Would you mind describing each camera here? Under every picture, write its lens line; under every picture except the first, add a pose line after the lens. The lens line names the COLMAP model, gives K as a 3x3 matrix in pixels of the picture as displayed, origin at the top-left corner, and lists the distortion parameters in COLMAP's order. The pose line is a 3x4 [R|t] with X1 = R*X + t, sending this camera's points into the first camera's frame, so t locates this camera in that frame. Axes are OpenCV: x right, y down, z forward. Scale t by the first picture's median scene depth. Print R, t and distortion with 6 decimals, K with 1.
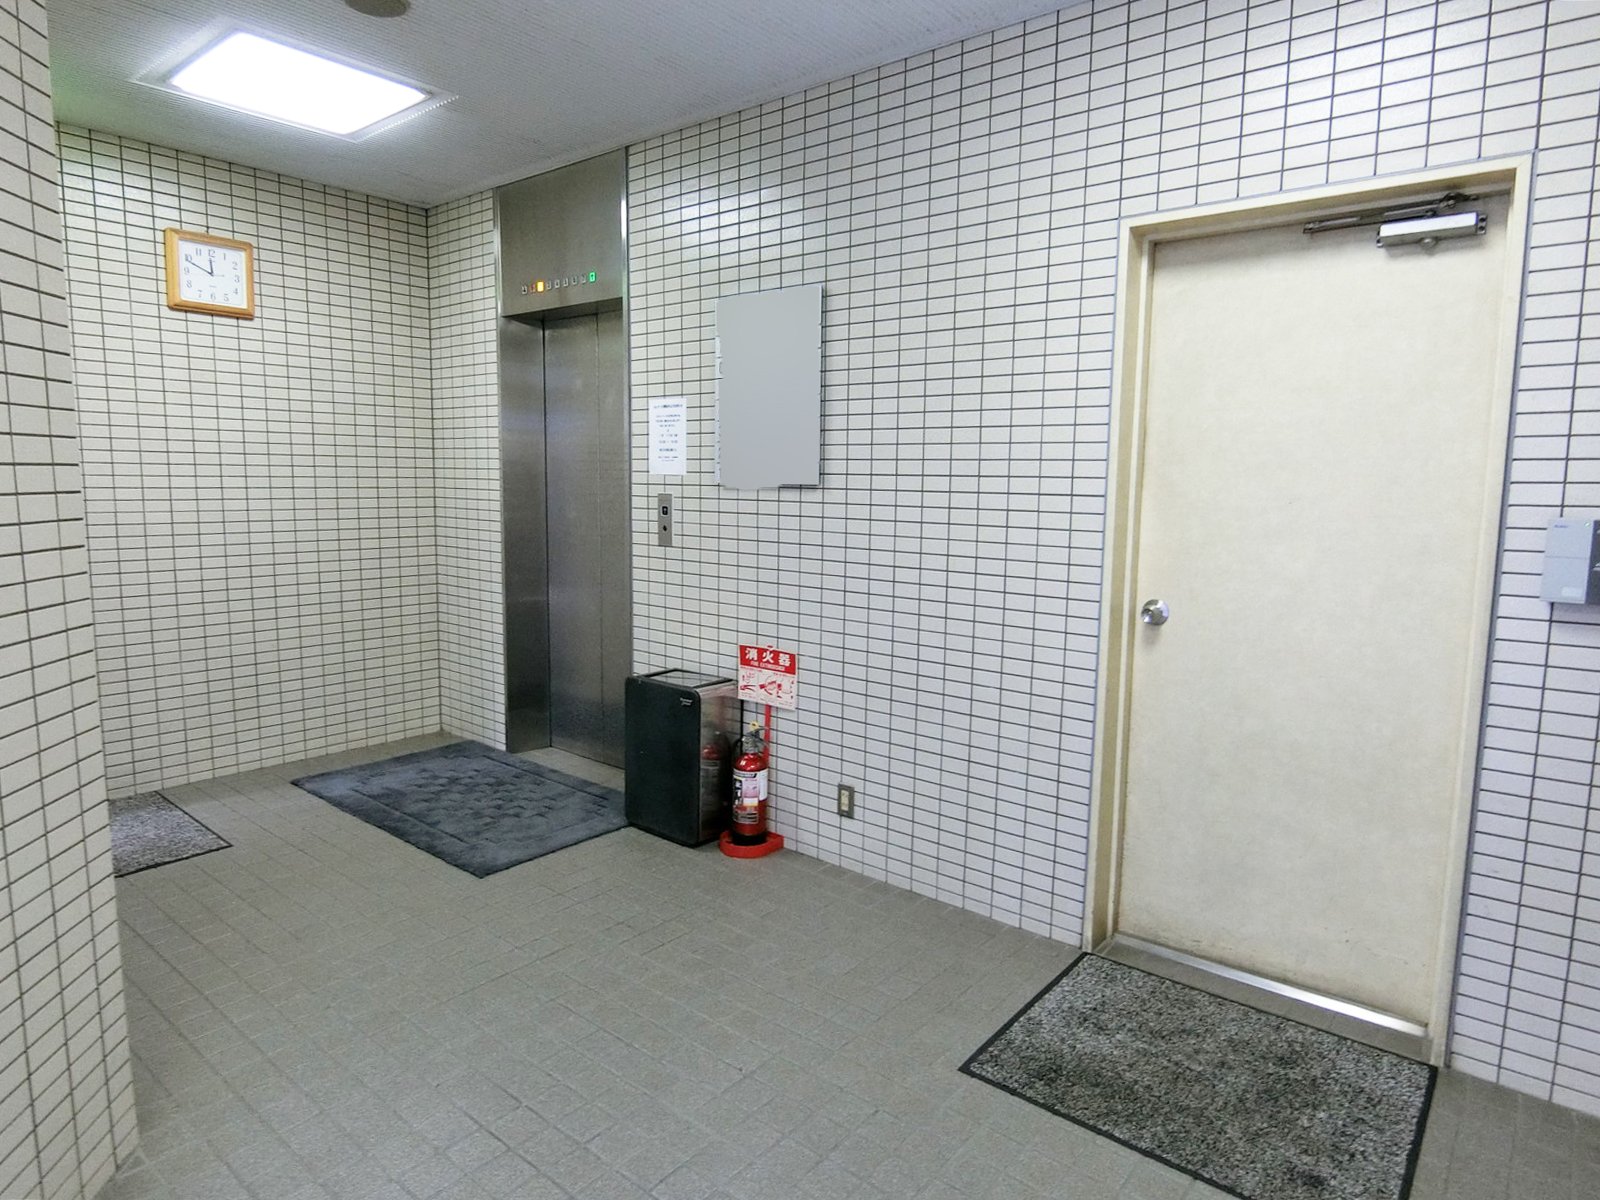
lens RADIAL K [[882.6, 0, 826.3], [0, 882.6, 578.0], [0, 0, 1]] dist [-0.041811, 0.000261]
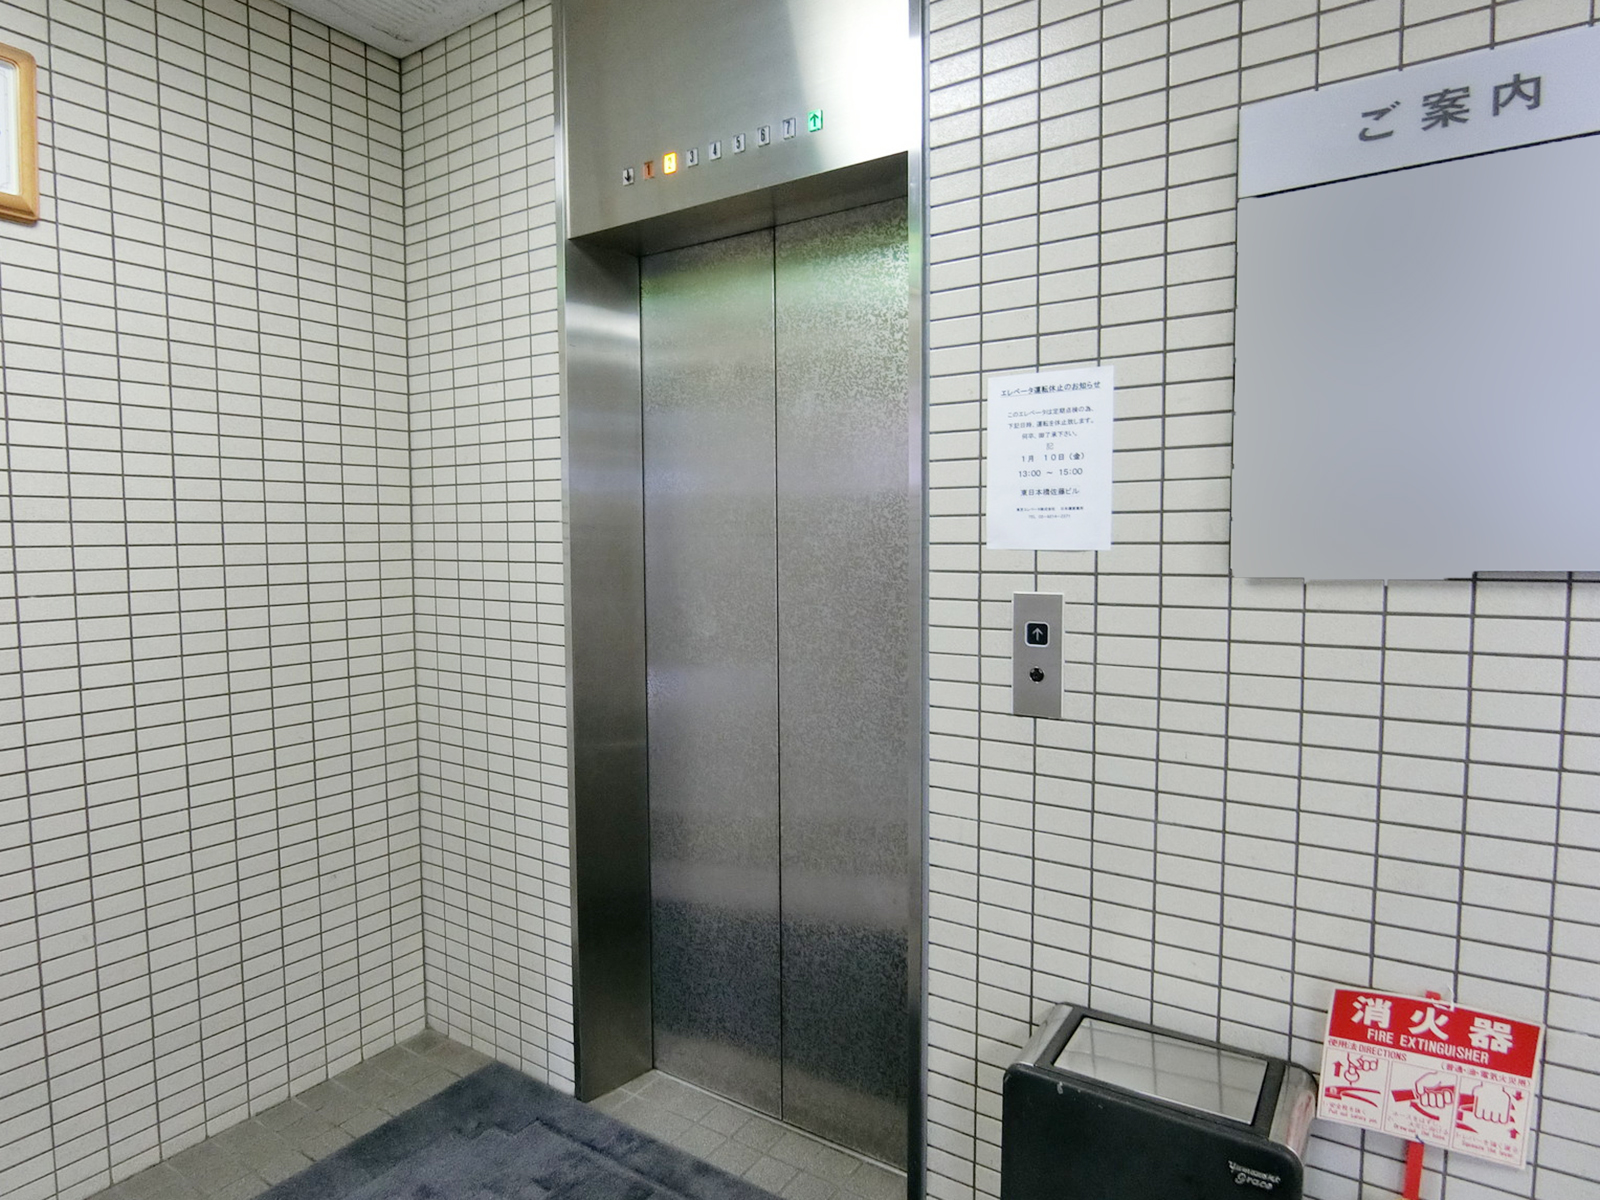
lens RADIAL K [[910.1, 0, 797.5], [0, 910.1, 583.2], [0, 0, 1]] dist [-0.035028, 0.001385]
pose [[0.997507, -0.028466, 0.064574, -0.273286], [0.032232, 0.997793, -0.058053, -0.066305], [-0.062779, 0.059990, 0.996223, 0.476638]]
